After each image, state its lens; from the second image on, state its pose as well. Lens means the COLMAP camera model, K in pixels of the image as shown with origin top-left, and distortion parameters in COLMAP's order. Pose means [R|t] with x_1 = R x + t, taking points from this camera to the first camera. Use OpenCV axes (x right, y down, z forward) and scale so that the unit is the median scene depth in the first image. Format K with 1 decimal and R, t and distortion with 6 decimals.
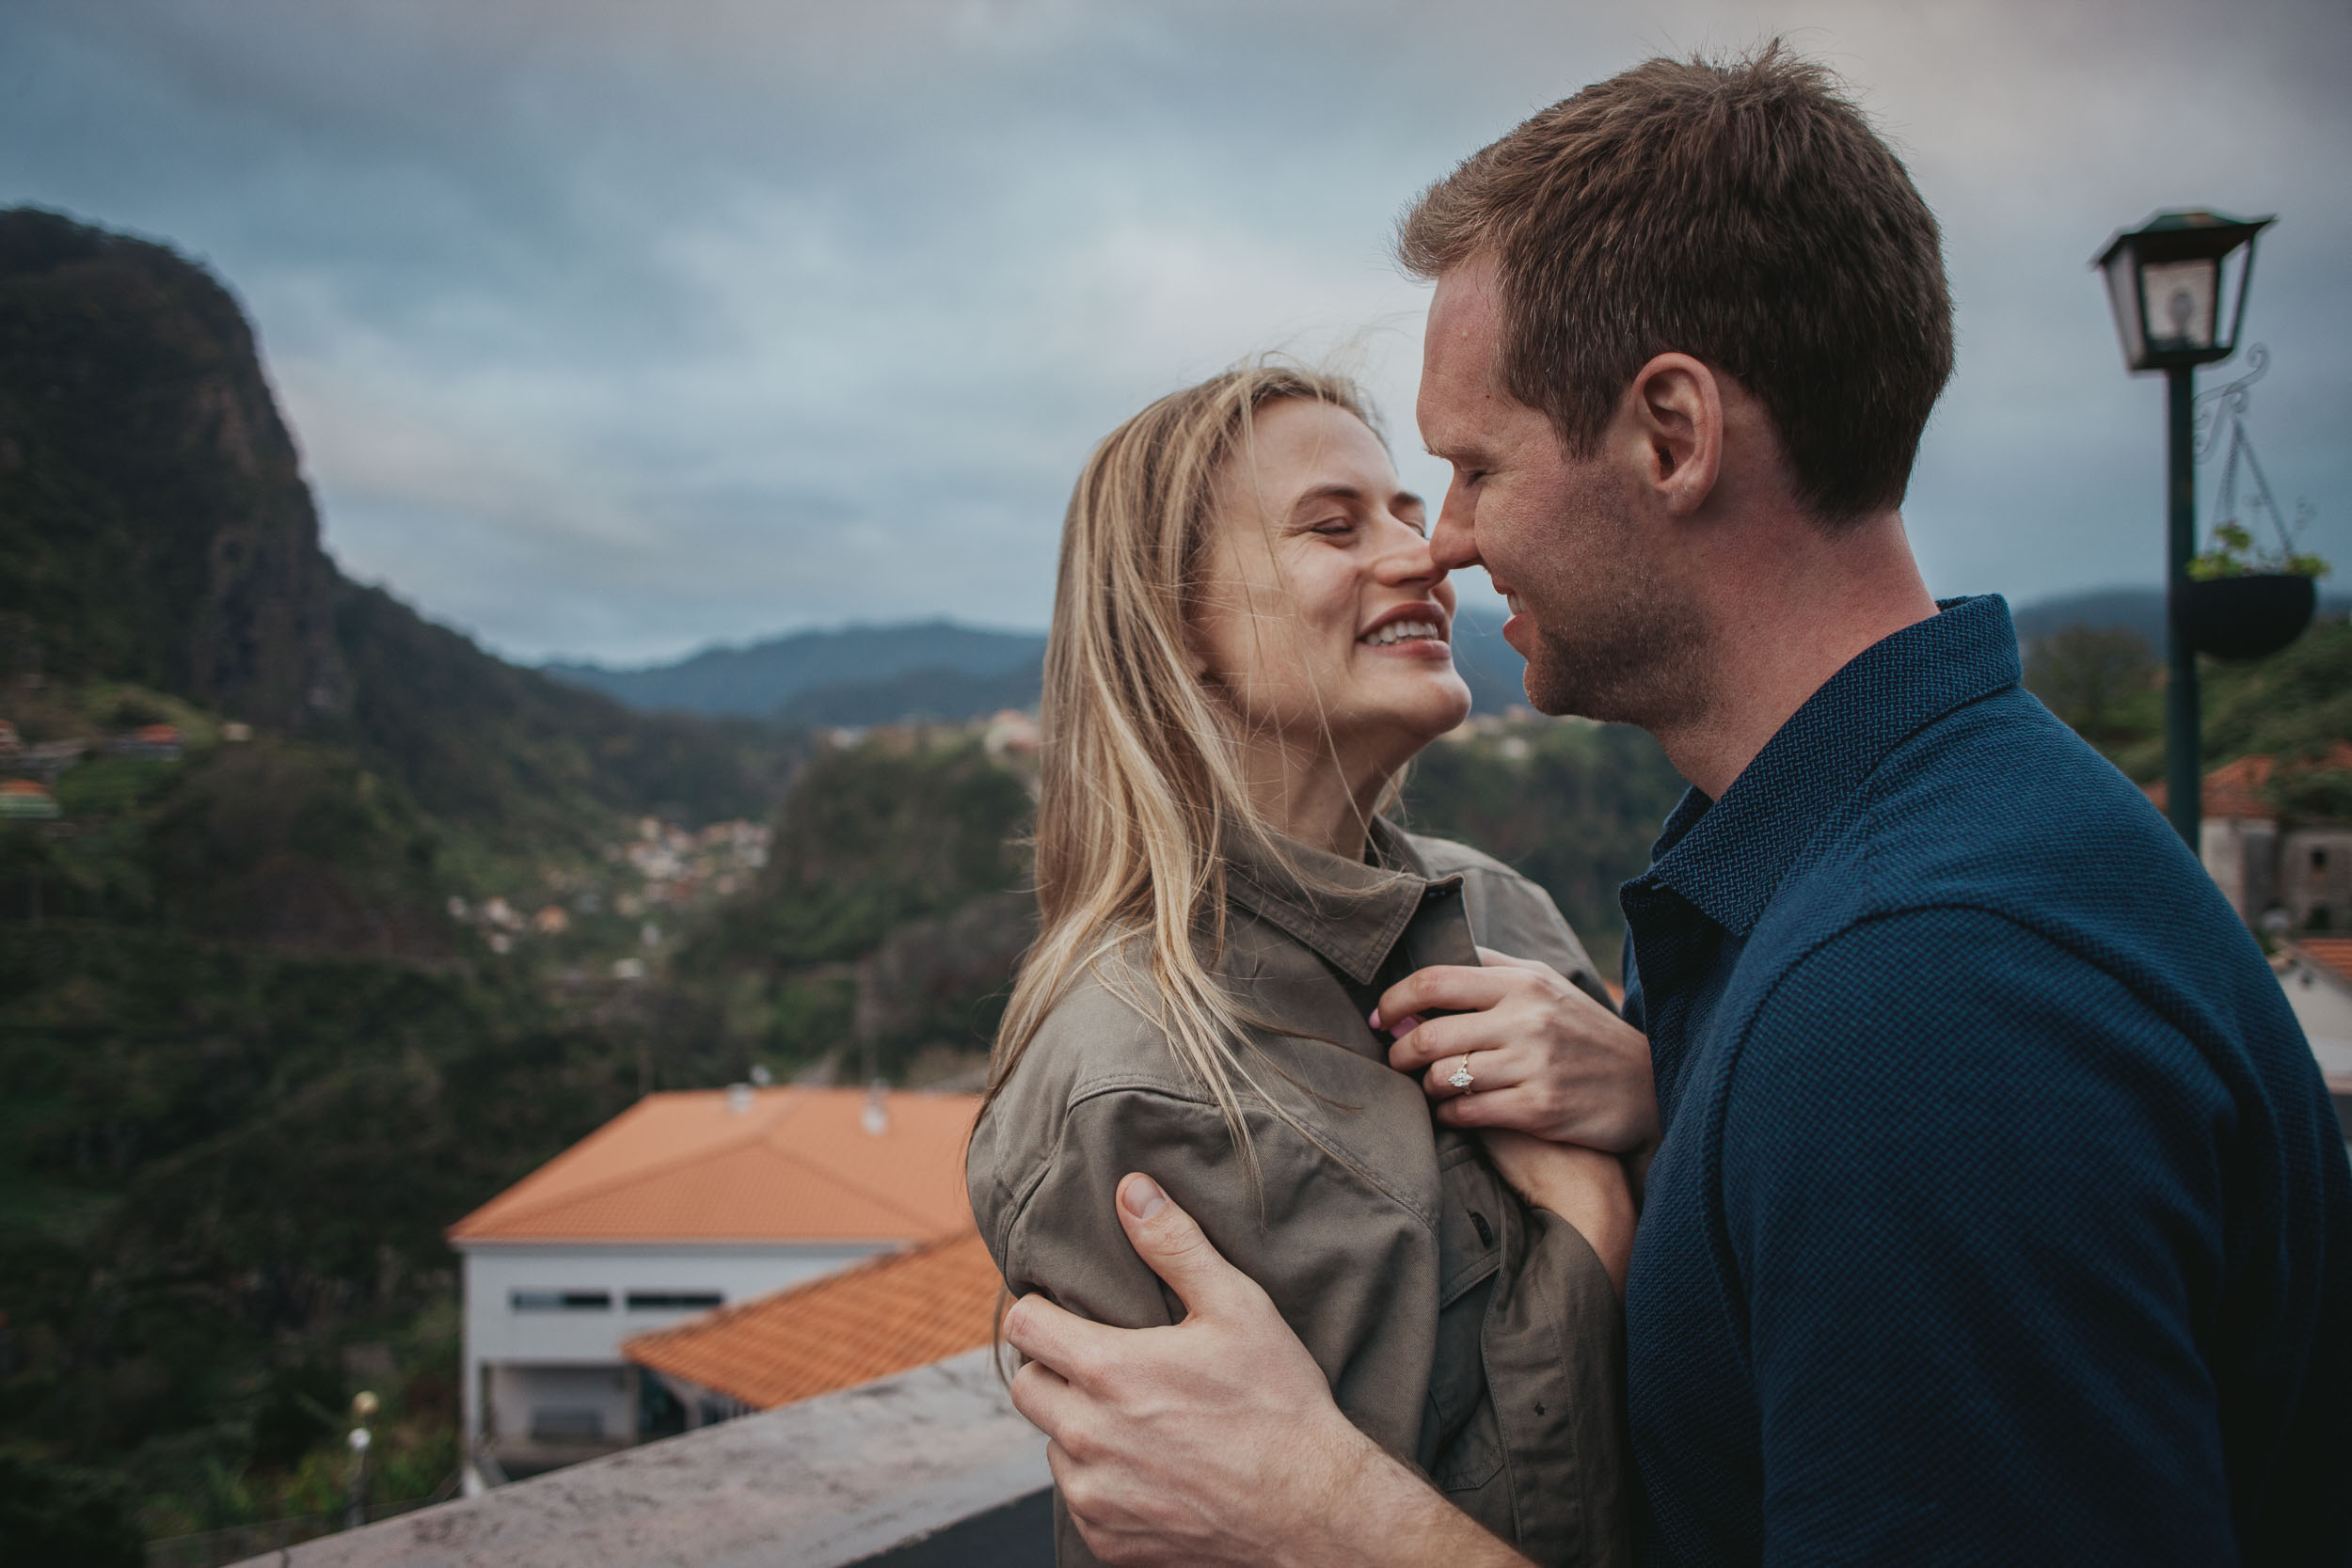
lens RADIAL K [[1645.3, 0, 1180.5], [0, 1645.3, 774.2], [0, 0, 1]] dist [-0.080688, 0.066760]
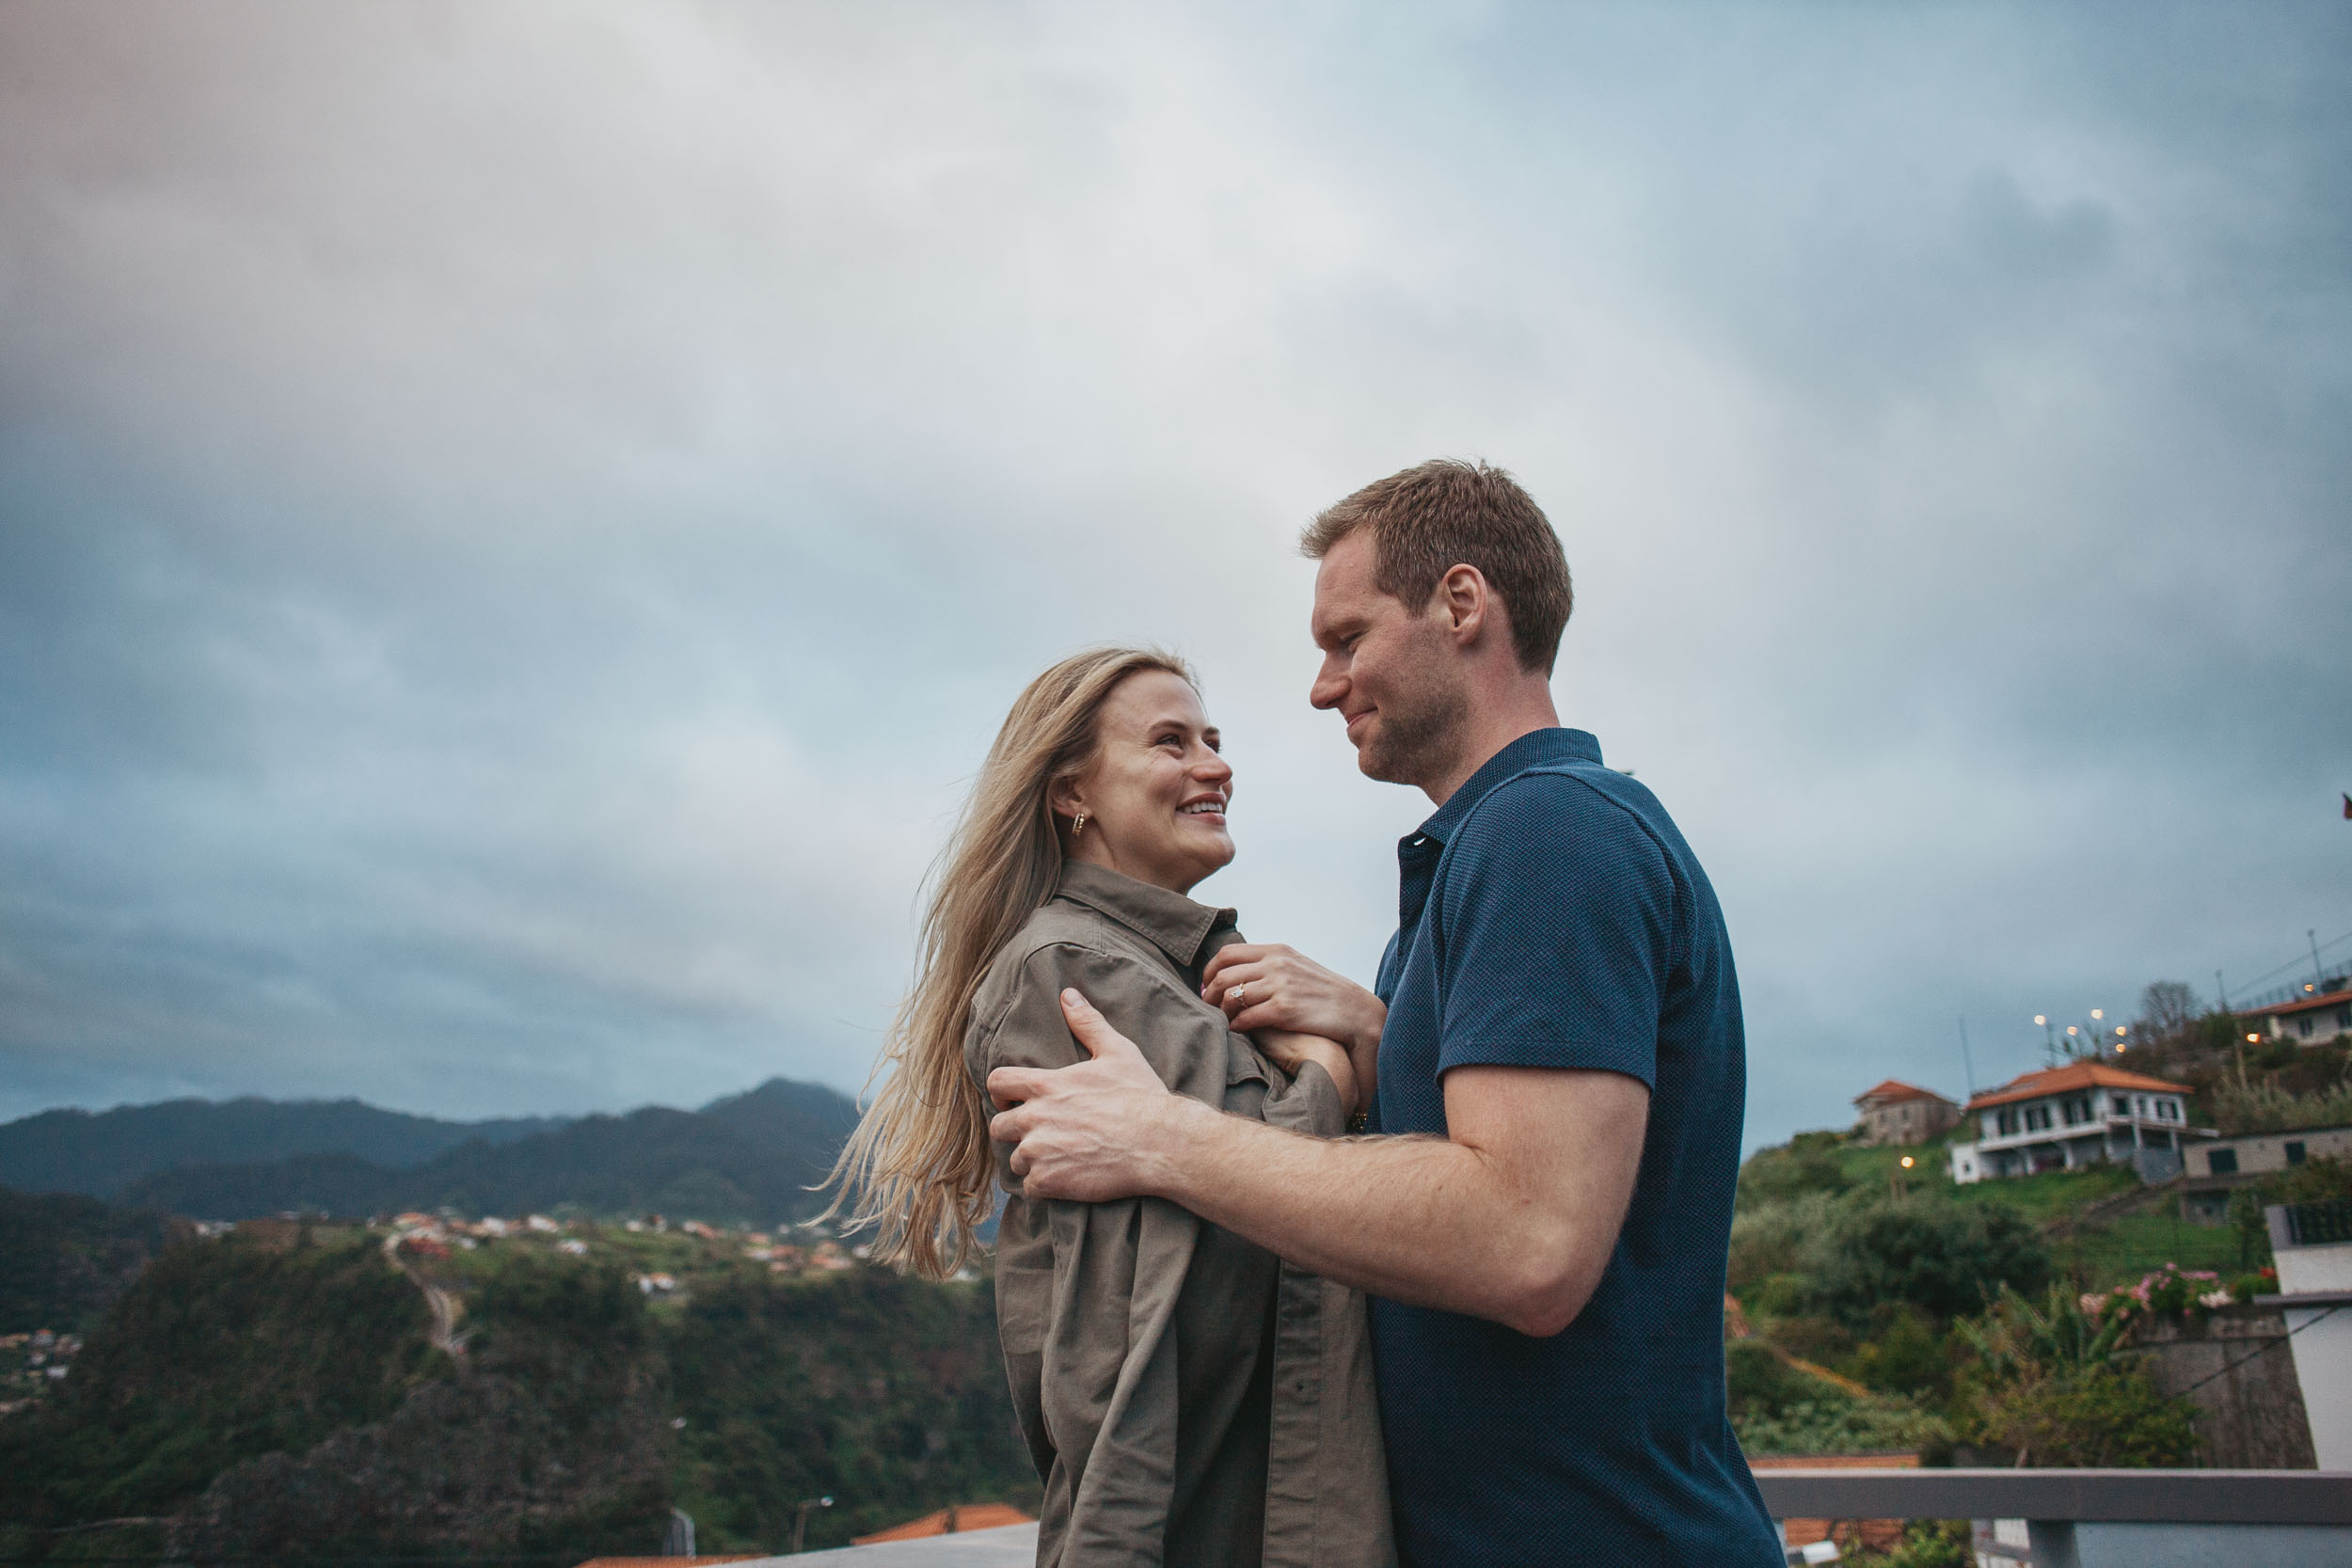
lens RADIAL K [[1645.3, 0, 1180.5], [0, 1645.3, 774.2], [0, 0, 1]] dist [-0.080688, 0.066760]
pose [[0.944262, 0.129504, 0.302653, -0.081530], [-0.027771, 0.947429, -0.318757, 0.085117], [-0.328023, 0.292585, 0.898218, -0.091461]]
